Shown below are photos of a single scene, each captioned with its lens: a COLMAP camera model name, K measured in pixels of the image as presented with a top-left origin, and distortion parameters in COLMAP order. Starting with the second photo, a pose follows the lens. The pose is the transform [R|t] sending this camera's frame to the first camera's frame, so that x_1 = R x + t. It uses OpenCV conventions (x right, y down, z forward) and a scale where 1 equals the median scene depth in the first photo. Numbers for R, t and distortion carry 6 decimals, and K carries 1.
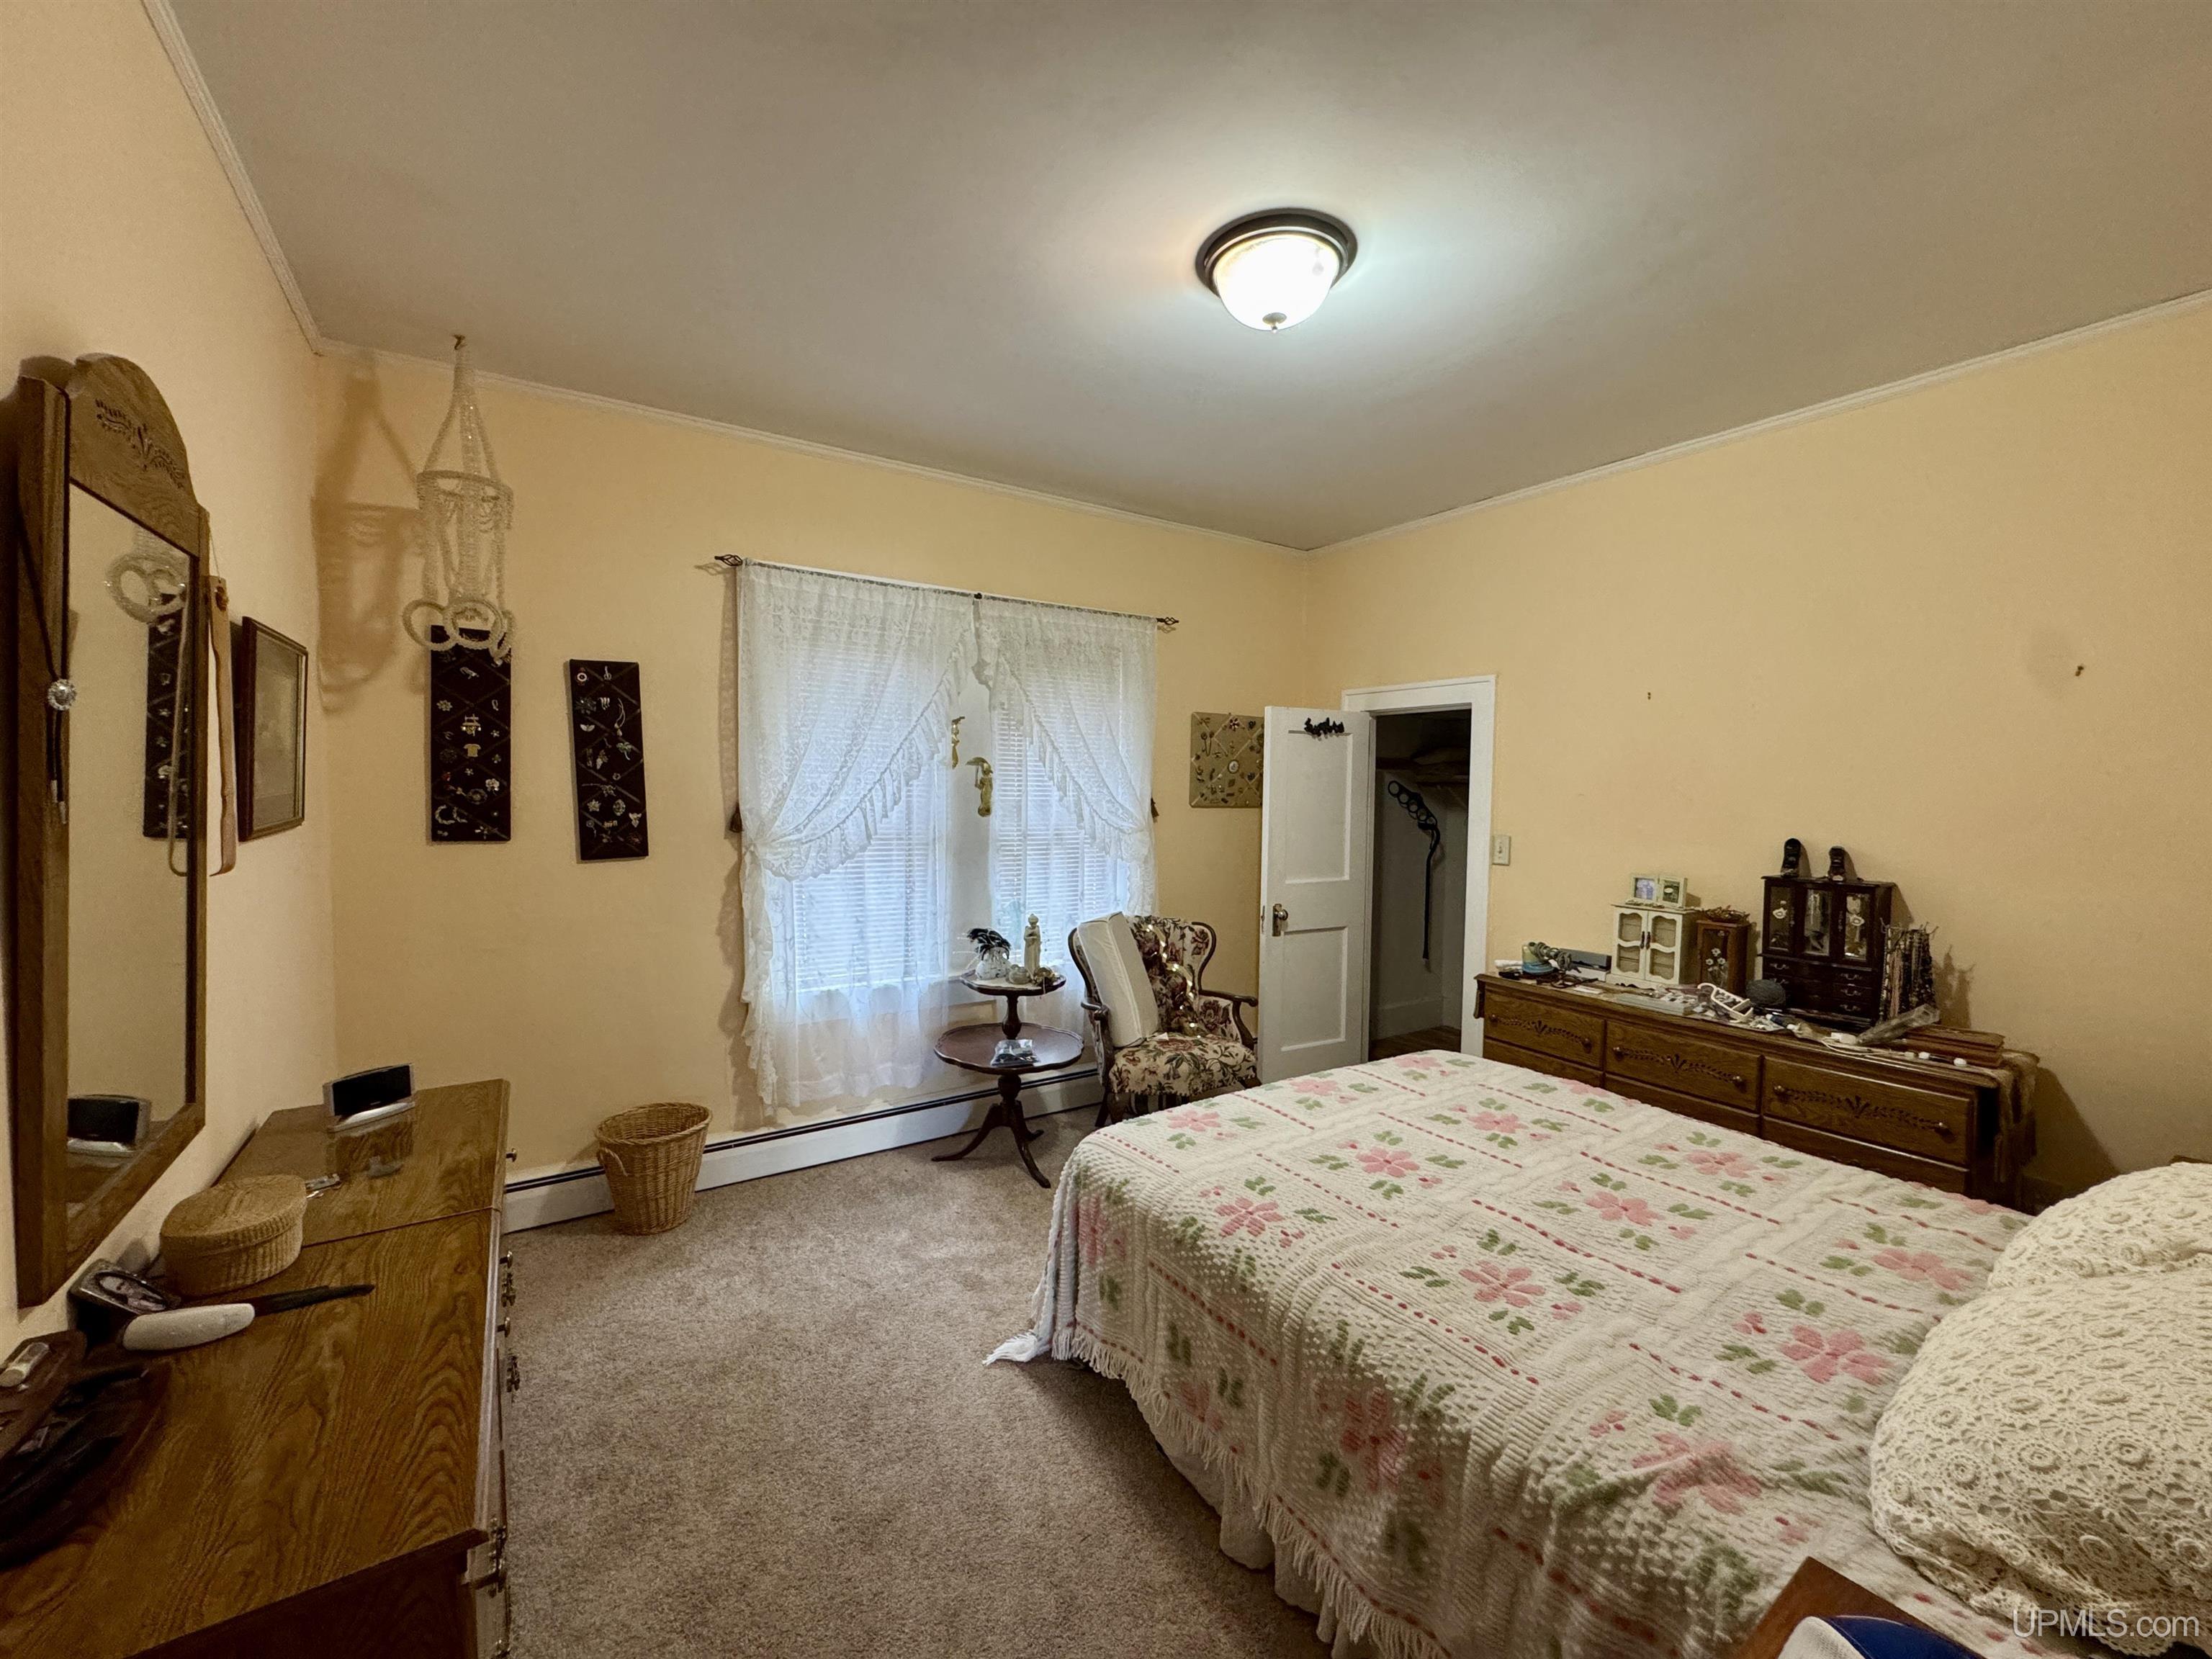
lens RADIAL K [[891.2, 0, 1106.5], [0, 891.2, 822.8], [0, 0, 1]] dist [-0.003953, 0.000386]
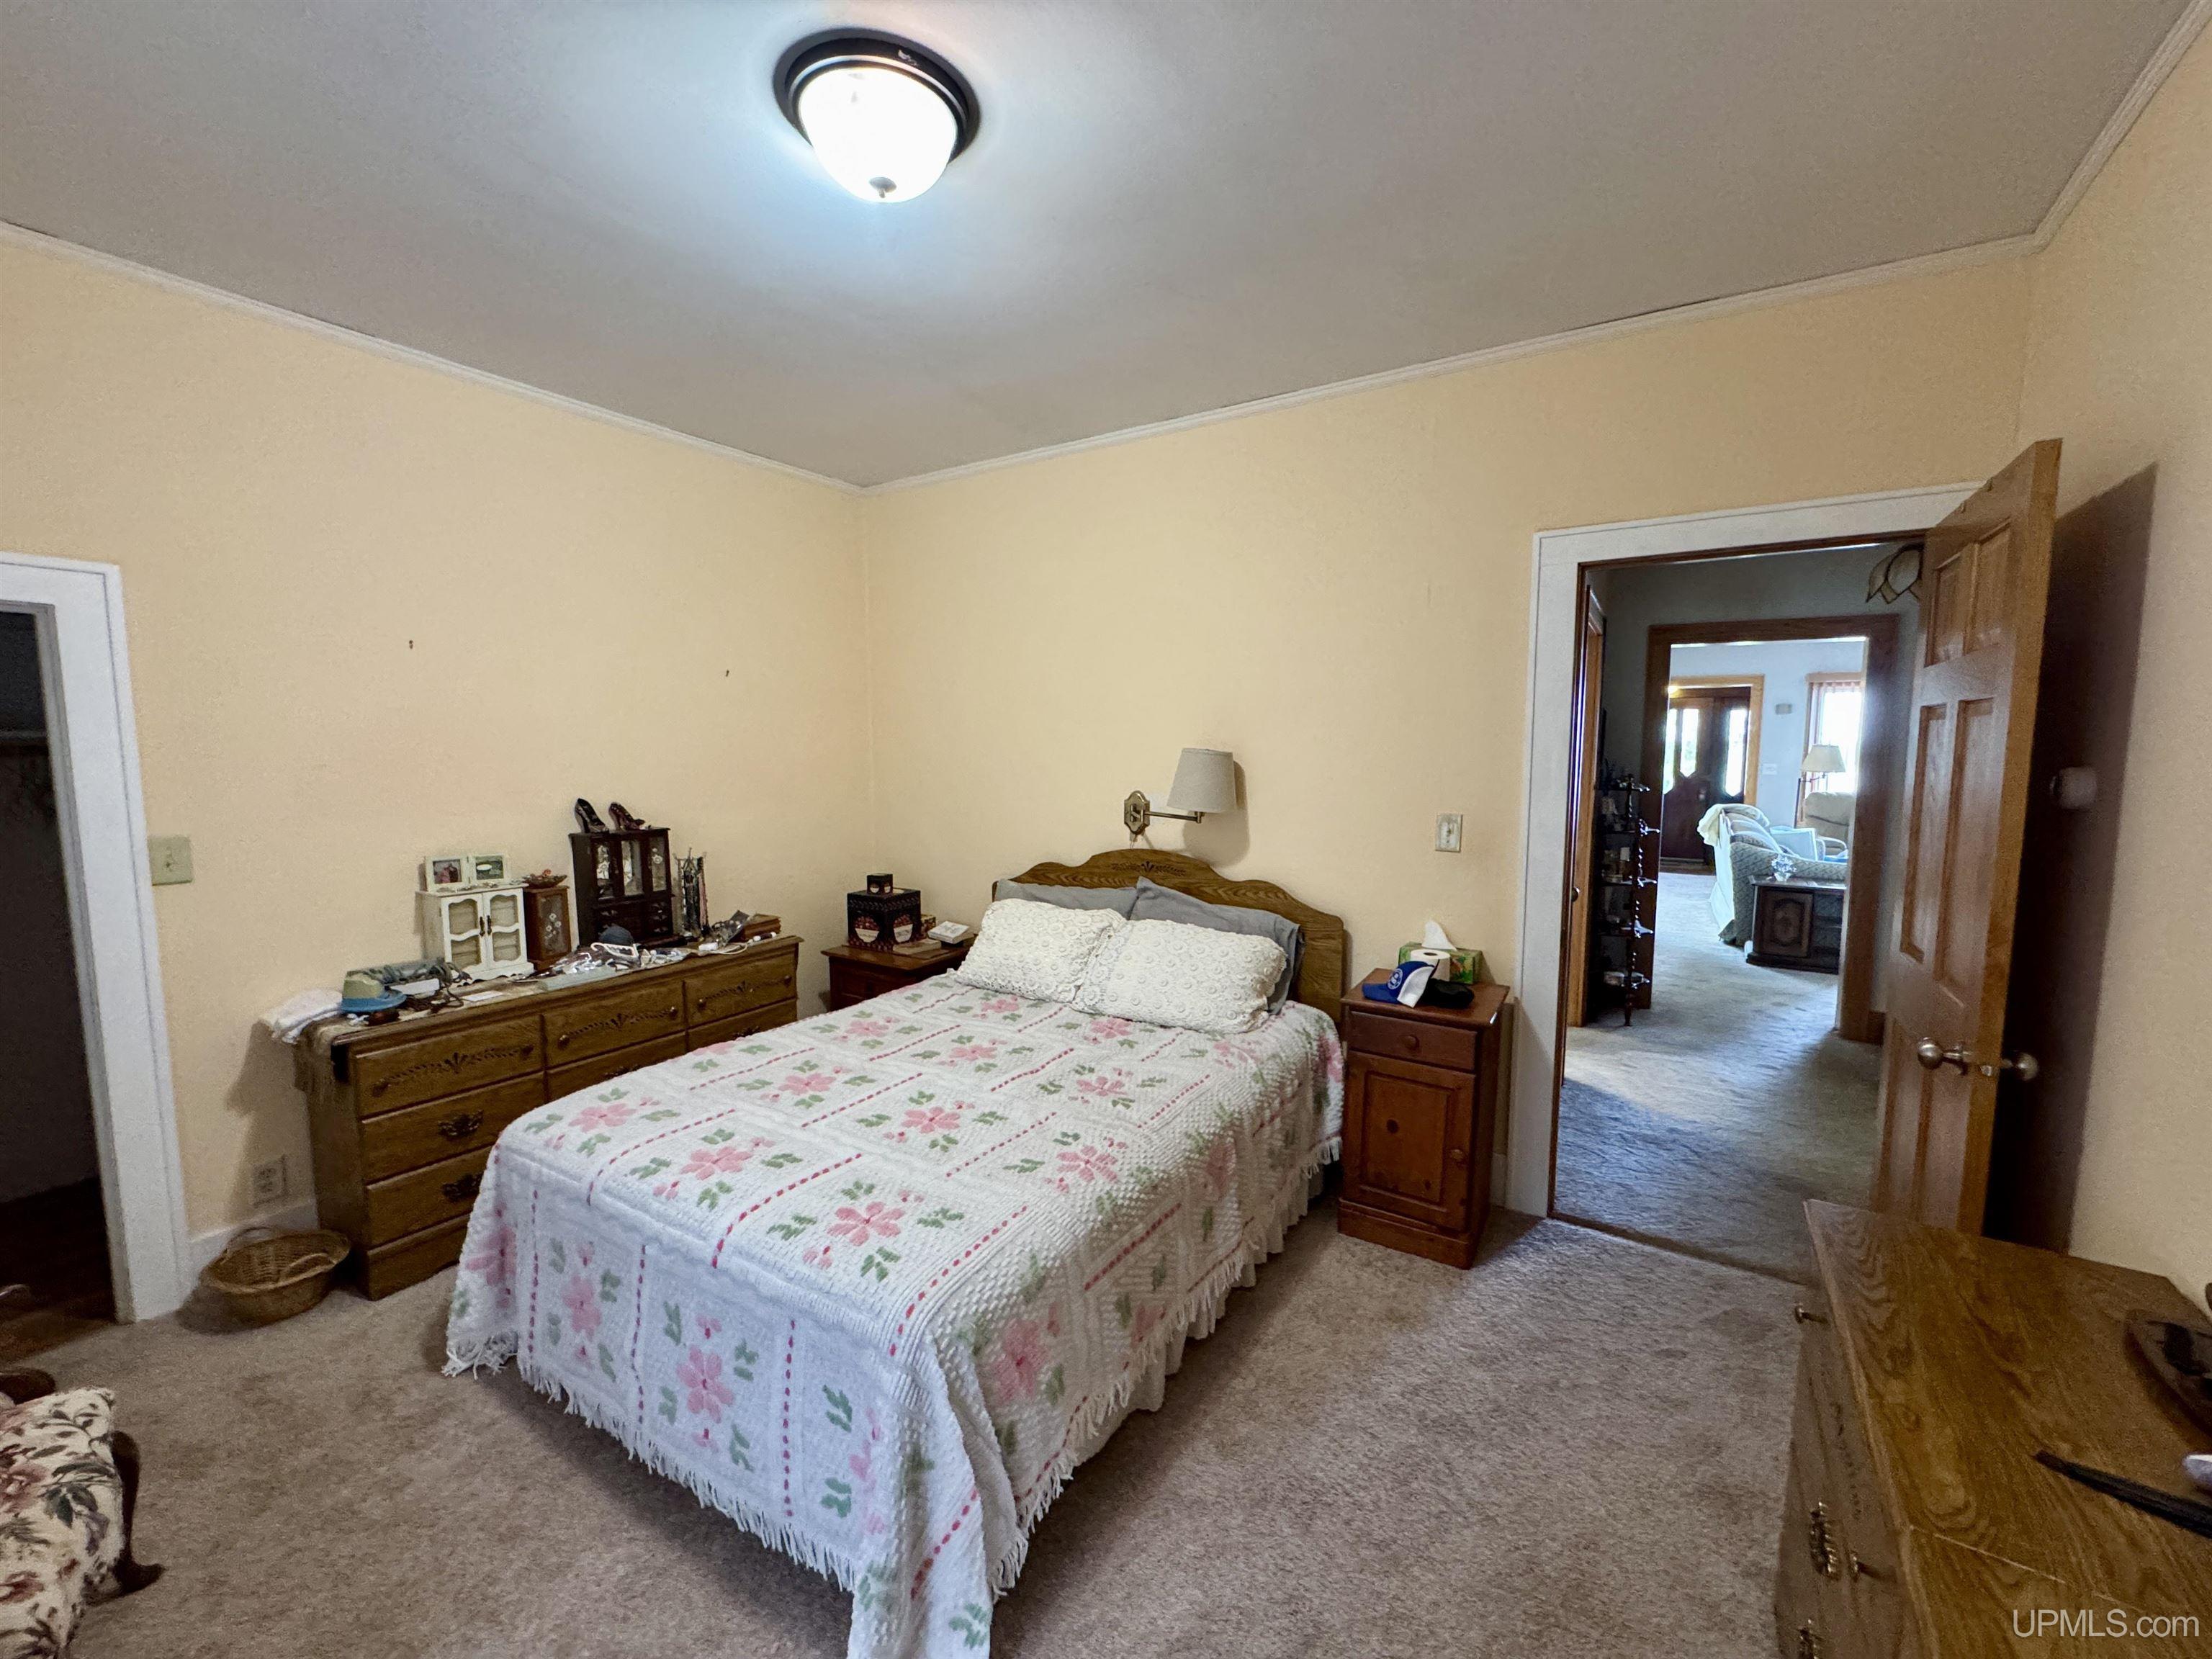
lens RADIAL K [[891.2, 0, 1107.2], [0, 891.2, 825.8], [0, 0, 1]] dist [-0.003953, 0.000386]
pose [[-0.409231, -0.096935, 0.907267, -0.616458], [0.030754, 0.992310, 0.119893, -0.076055], [-0.911912, 0.076966, -0.403103, 1.073173]]
